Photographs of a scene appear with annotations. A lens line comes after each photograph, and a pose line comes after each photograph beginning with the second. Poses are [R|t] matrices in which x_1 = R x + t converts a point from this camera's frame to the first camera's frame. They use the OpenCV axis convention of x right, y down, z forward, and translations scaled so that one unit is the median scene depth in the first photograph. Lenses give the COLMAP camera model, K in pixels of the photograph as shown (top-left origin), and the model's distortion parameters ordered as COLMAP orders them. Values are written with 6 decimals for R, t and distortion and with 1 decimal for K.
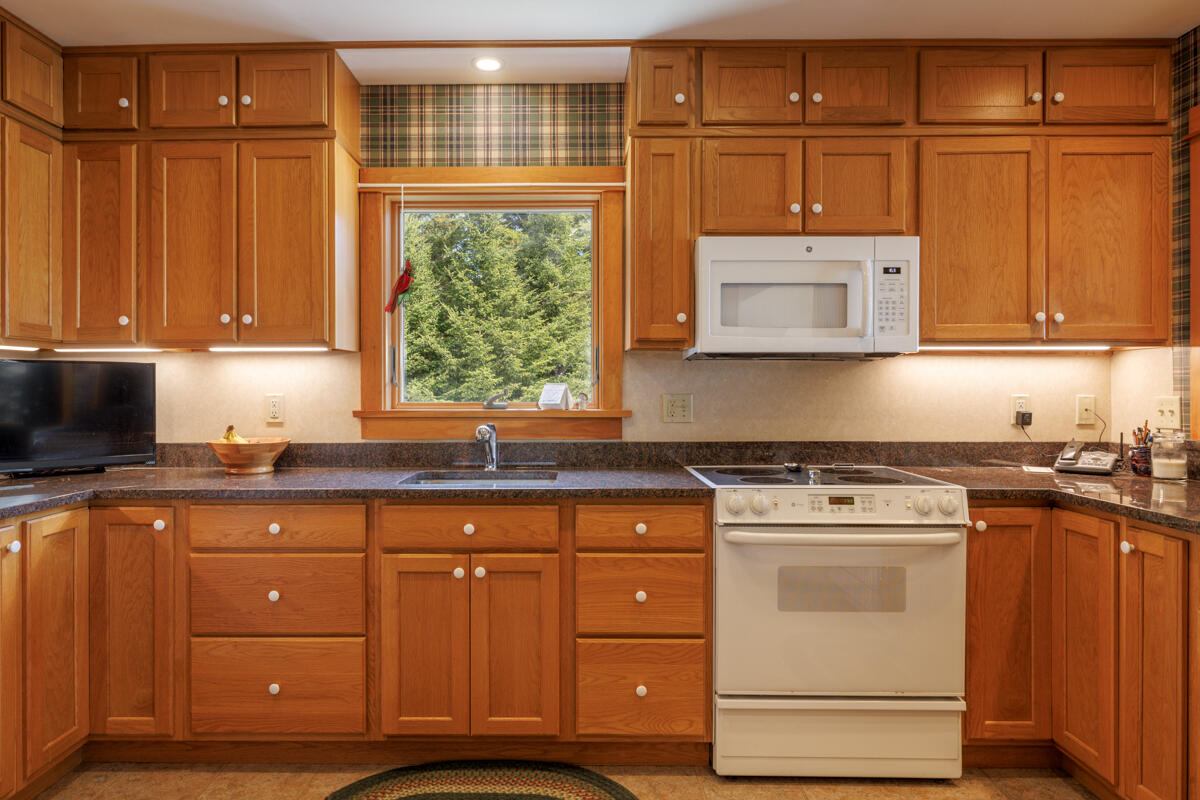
lens RADIAL K [[733.8, 0, 601.6], [0, 733.8, 396.4], [0, 0, 1]] dist [-0.003320, 0.001815]
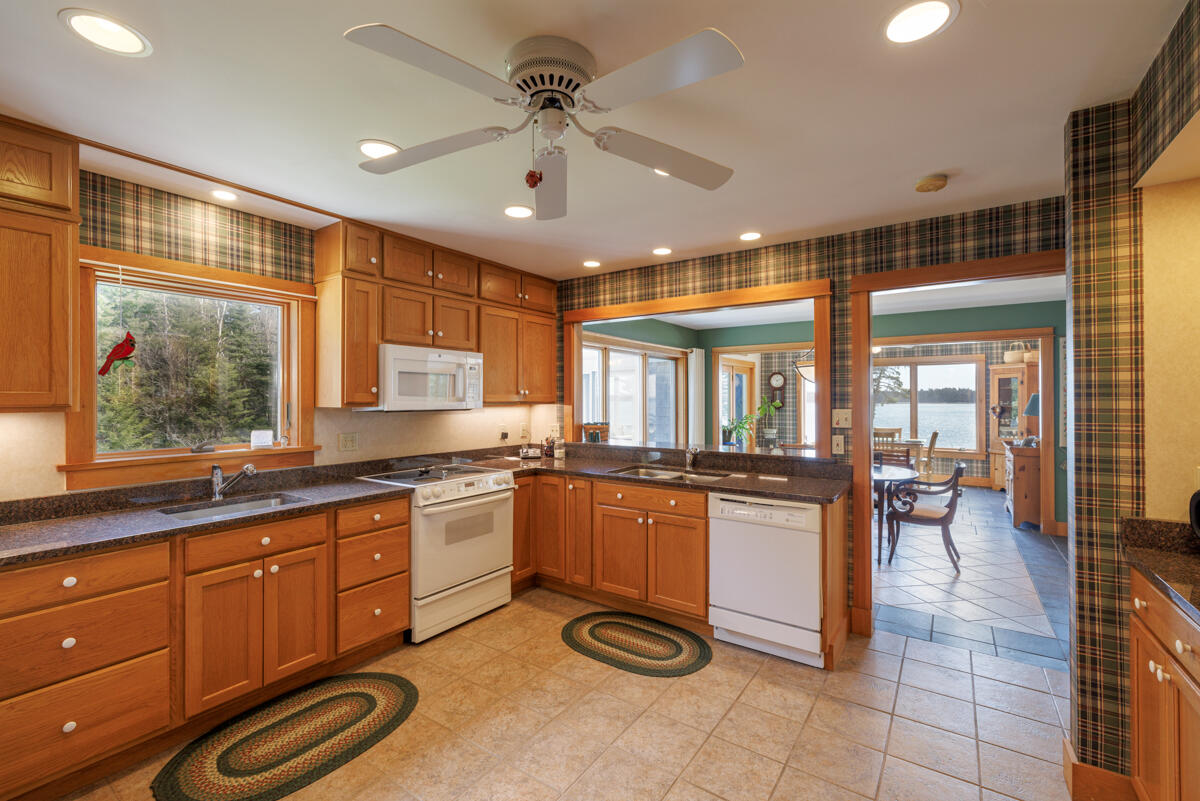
lens RADIAL K [[506.6, 0, 599.9], [0, 506.6, 398.1], [0, 0, 1]] dist [0.001578, 0.000433]
pose [[0.561095, 0.000938, 0.827751, -0.572645], [0.004149, 0.999984, -0.003946, -0.082693], [-0.827741, 0.005649, 0.561082, -0.087837]]
